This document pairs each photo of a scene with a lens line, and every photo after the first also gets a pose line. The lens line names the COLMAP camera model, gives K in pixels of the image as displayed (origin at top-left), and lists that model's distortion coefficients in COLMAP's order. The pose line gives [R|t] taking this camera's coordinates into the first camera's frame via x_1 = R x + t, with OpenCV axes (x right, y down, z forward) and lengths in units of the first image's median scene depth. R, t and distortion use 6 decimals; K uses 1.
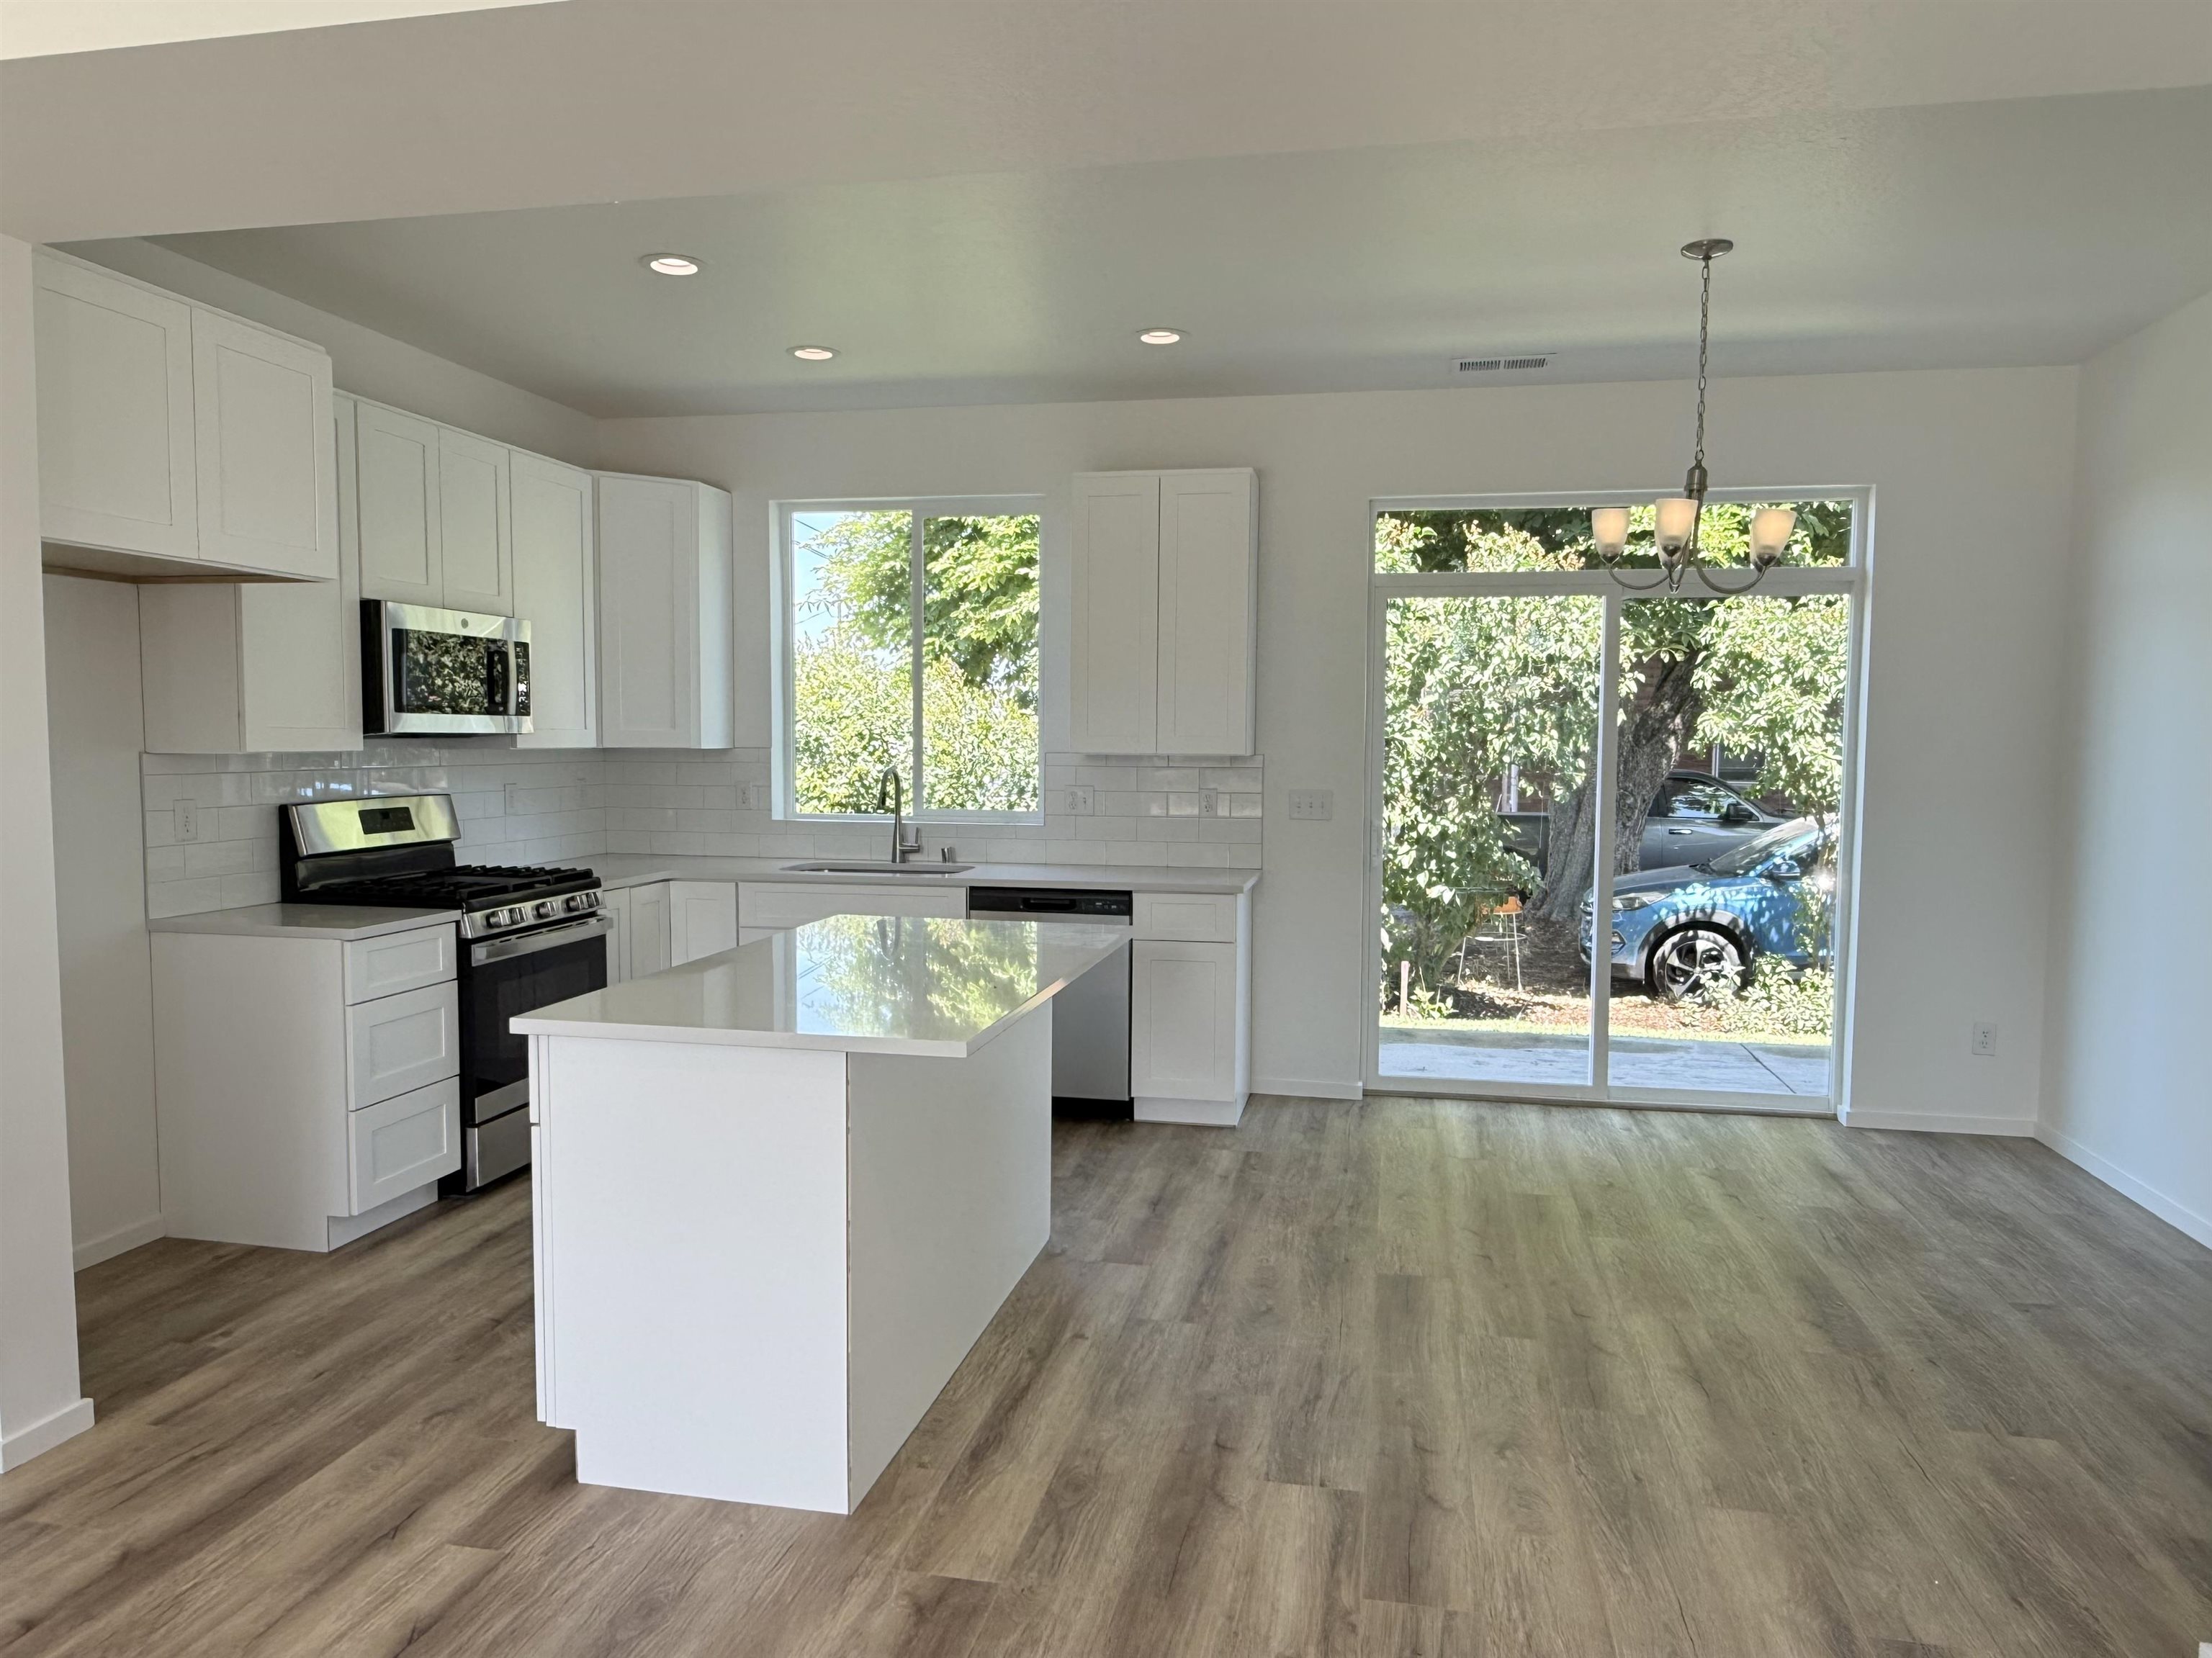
lens RADIAL K [[1434.0, 0, 1106.2], [0, 1434.0, 830.3], [0, 0, 1]] dist [0.001092, 0.001095]
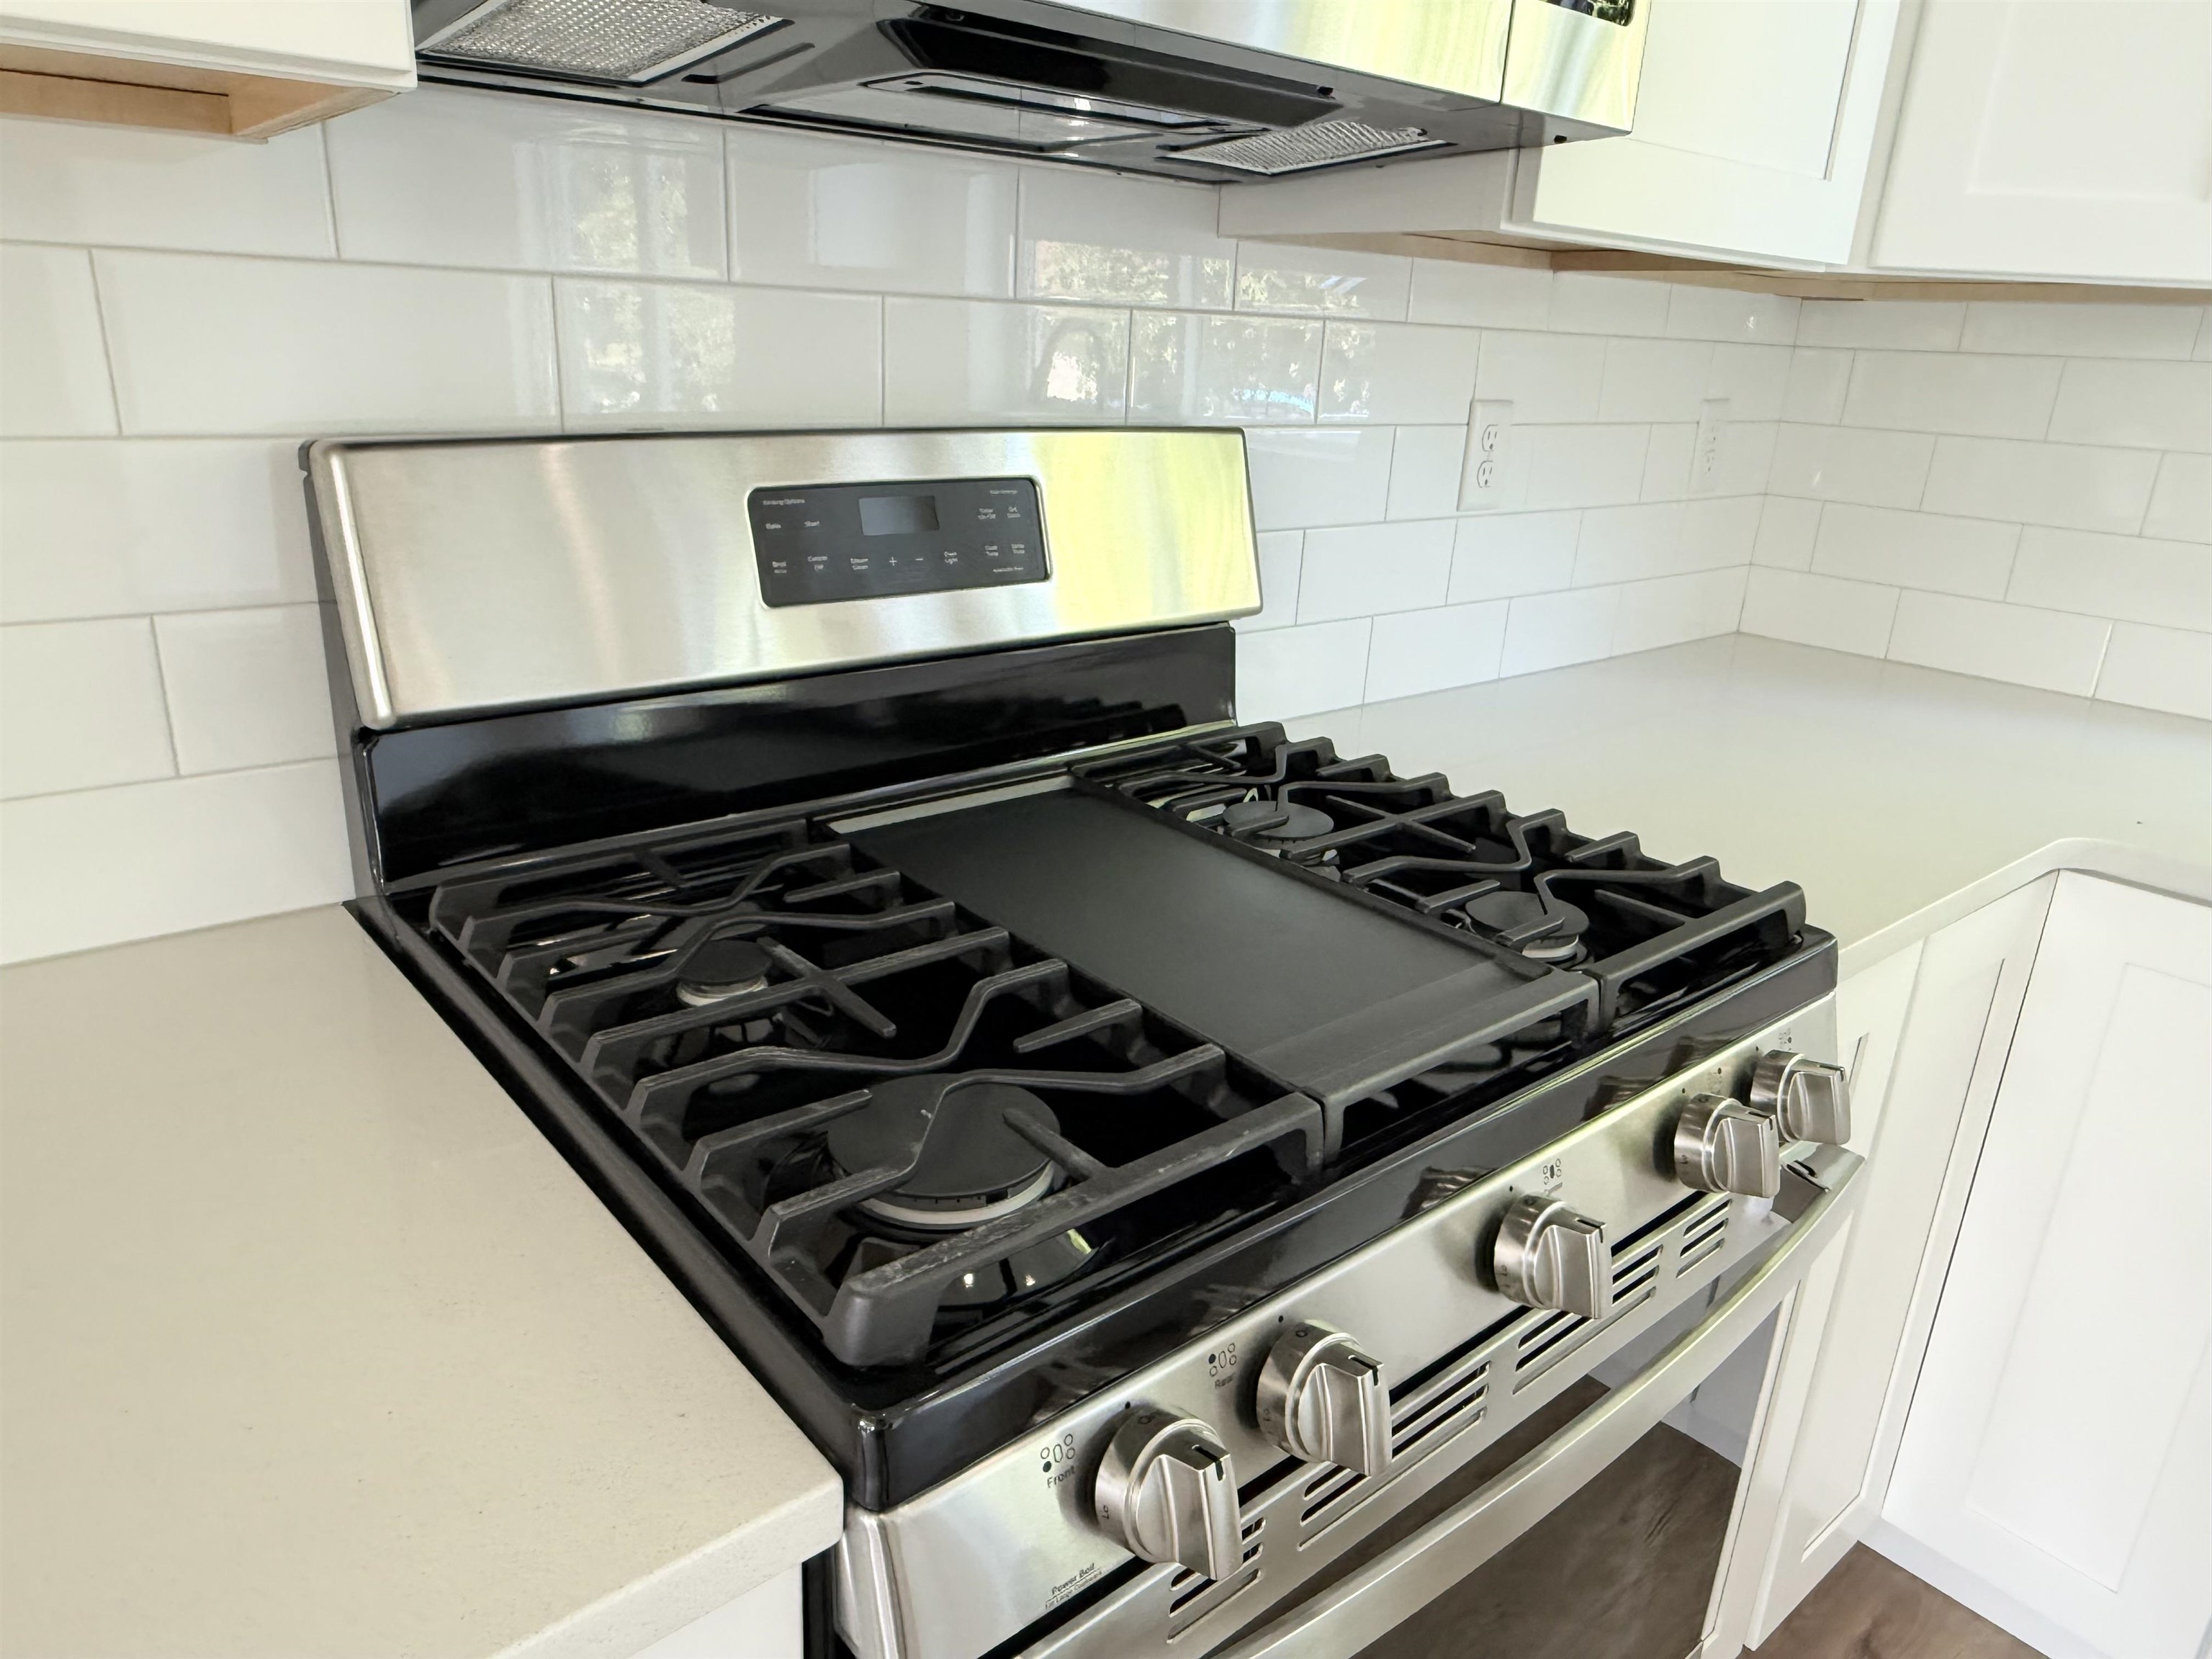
lens RADIAL K [[1434.1, 0, 1104.7], [0, 1434.1, 832.7], [0, 0, 1]] dist [0.001092, 0.001095]
pose [[0.782650, 0.227373, -0.579448, -0.323306], [-0.075837, 0.958793, 0.273795, -0.024816], [0.617825, -0.170342, 0.767643, 0.799507]]
